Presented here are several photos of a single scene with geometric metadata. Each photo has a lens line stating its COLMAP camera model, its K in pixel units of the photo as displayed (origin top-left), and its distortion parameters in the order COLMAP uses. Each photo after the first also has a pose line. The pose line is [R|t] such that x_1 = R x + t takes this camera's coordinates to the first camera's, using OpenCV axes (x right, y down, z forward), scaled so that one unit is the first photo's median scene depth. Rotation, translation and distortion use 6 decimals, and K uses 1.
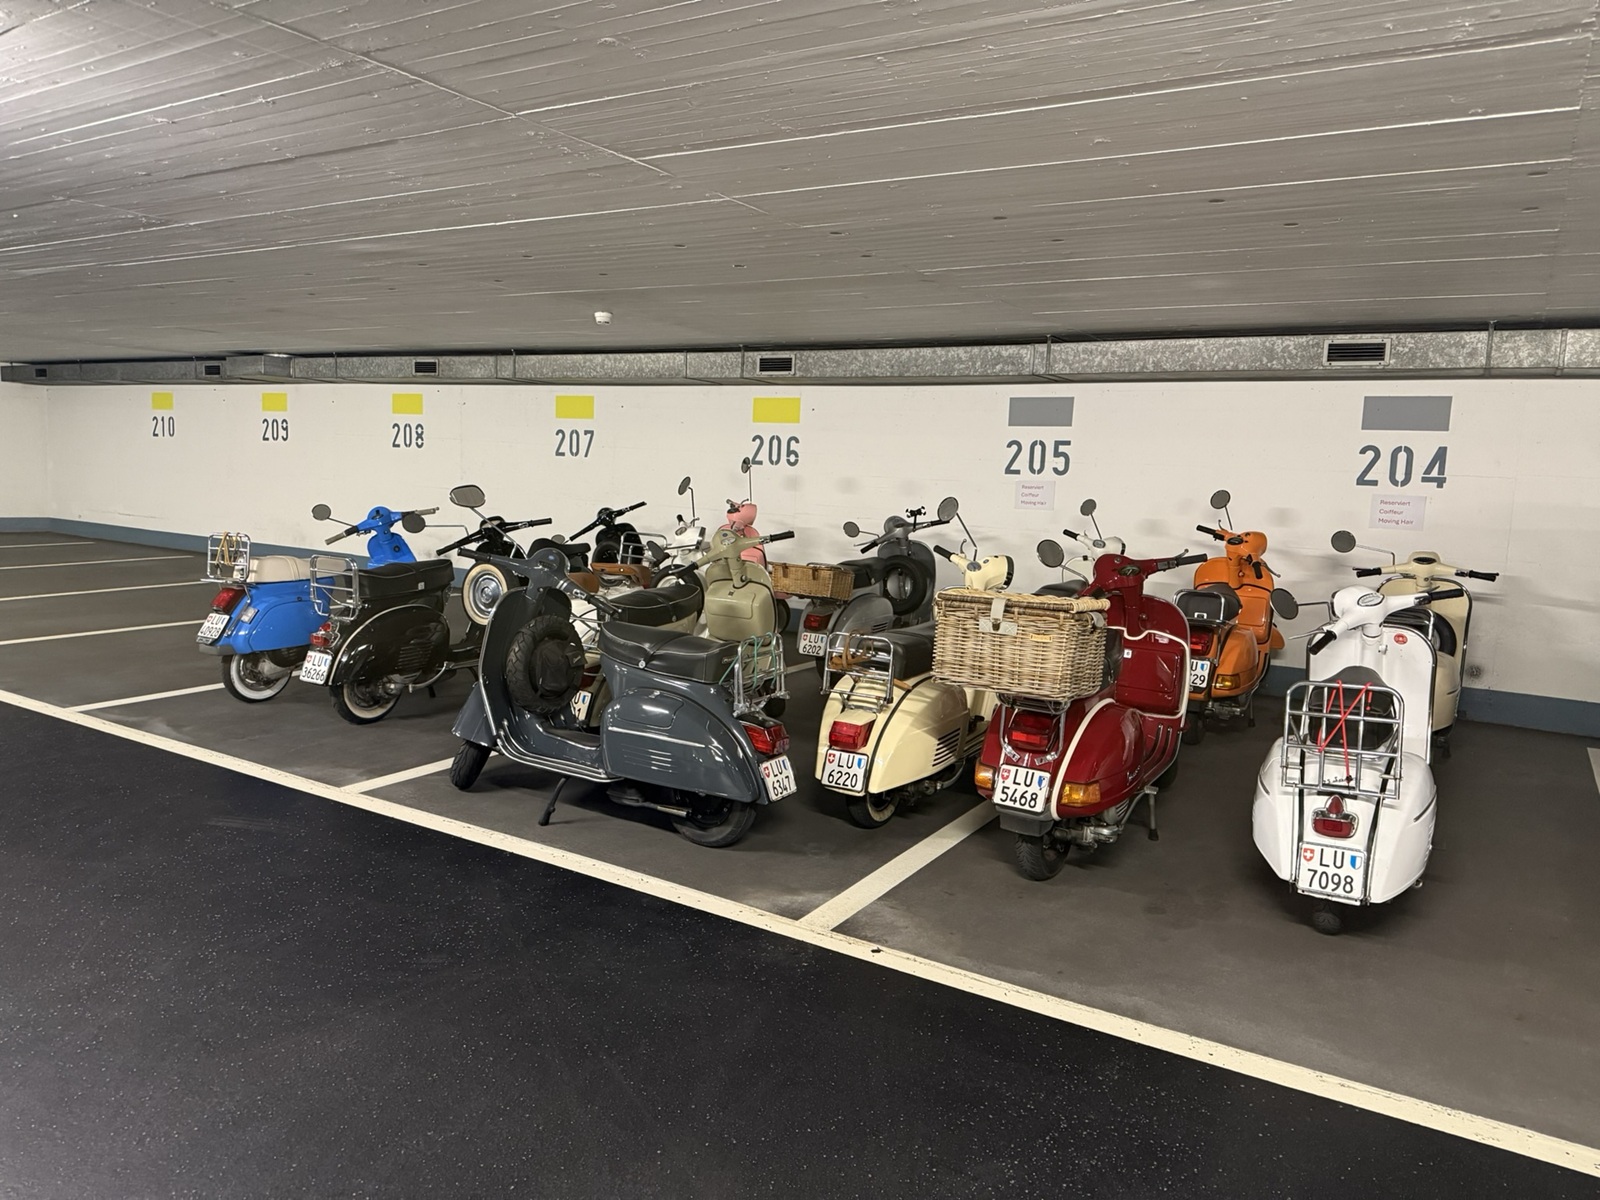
lens RADIAL K [[1102.3, 0, 800.0], [0, 1102.3, 600.0], [0, 0, 1]] dist [0.169906, -0.288896]
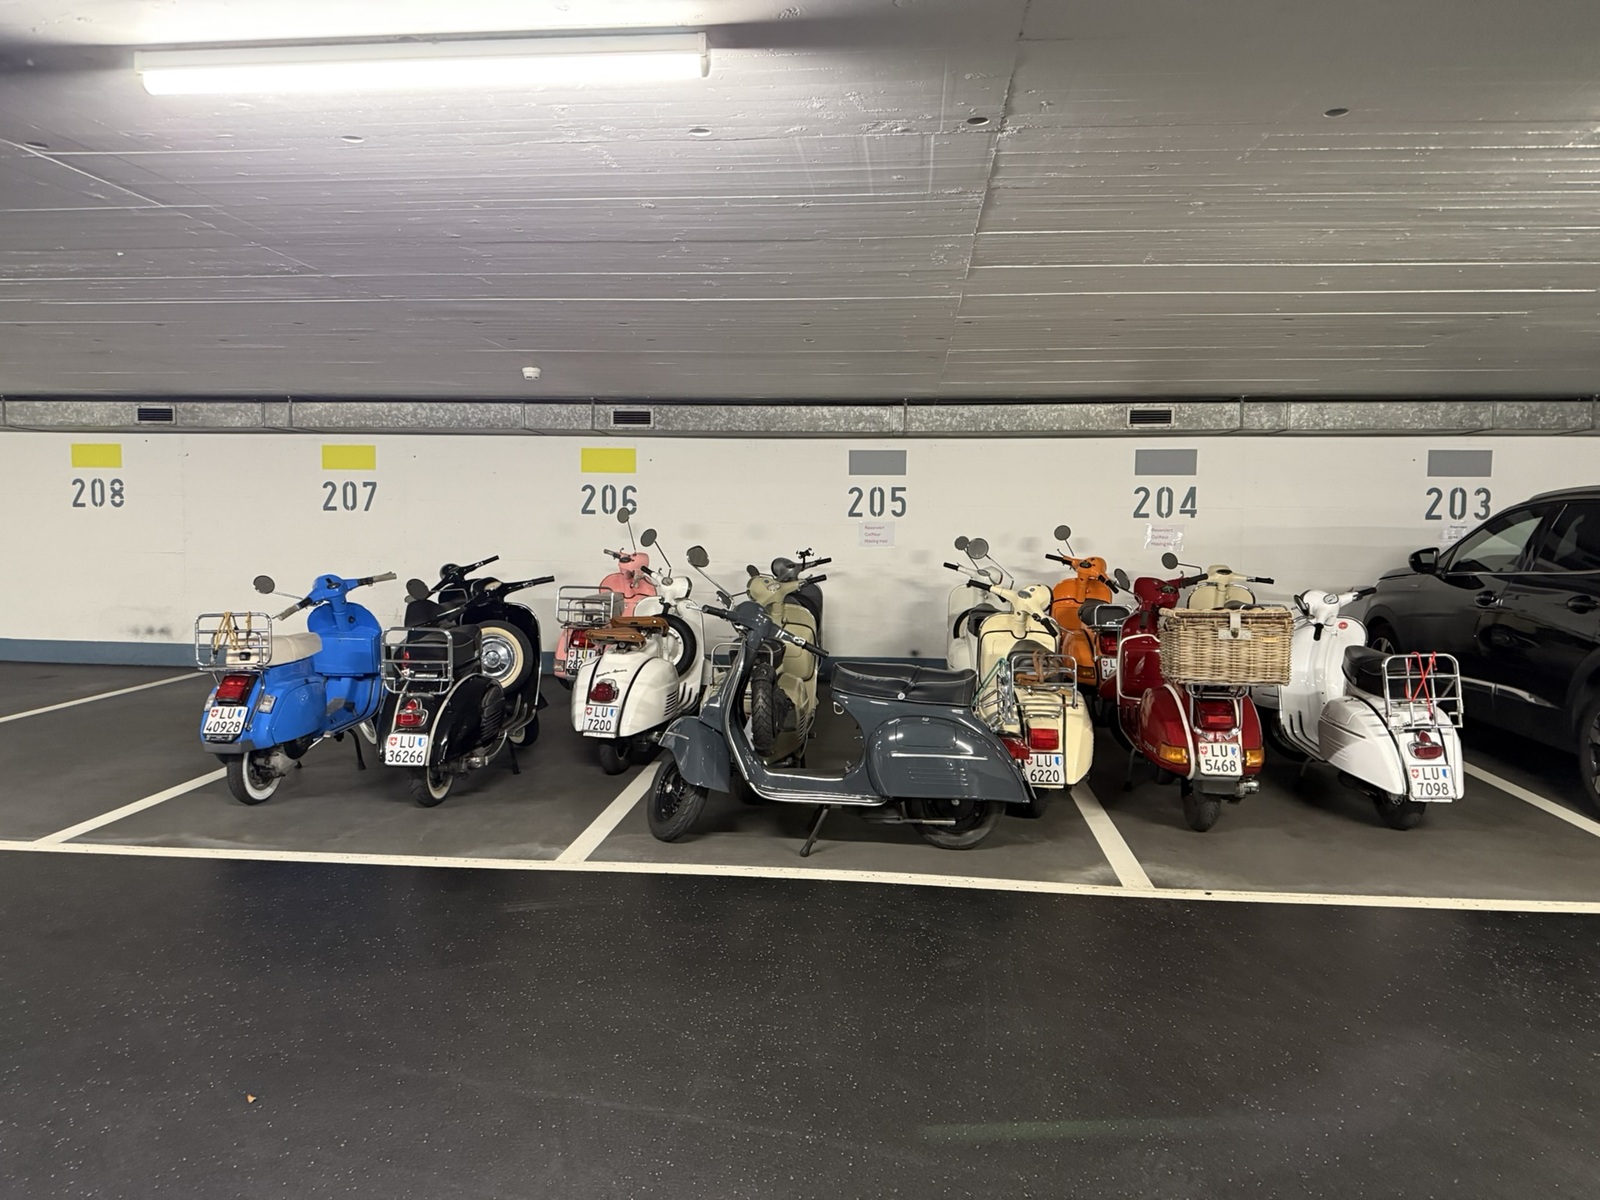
lens RADIAL K [[1102.3, 0, 800.0], [0, 1102.3, 600.0], [0, 0, 1]] dist [0.169906, -0.288896]
pose [[0.896381, -0.064687, 0.438540, -0.433171], [0.079497, 0.996715, -0.015473, -0.018403], [-0.436099, 0.048733, 0.898578, 0.014635]]
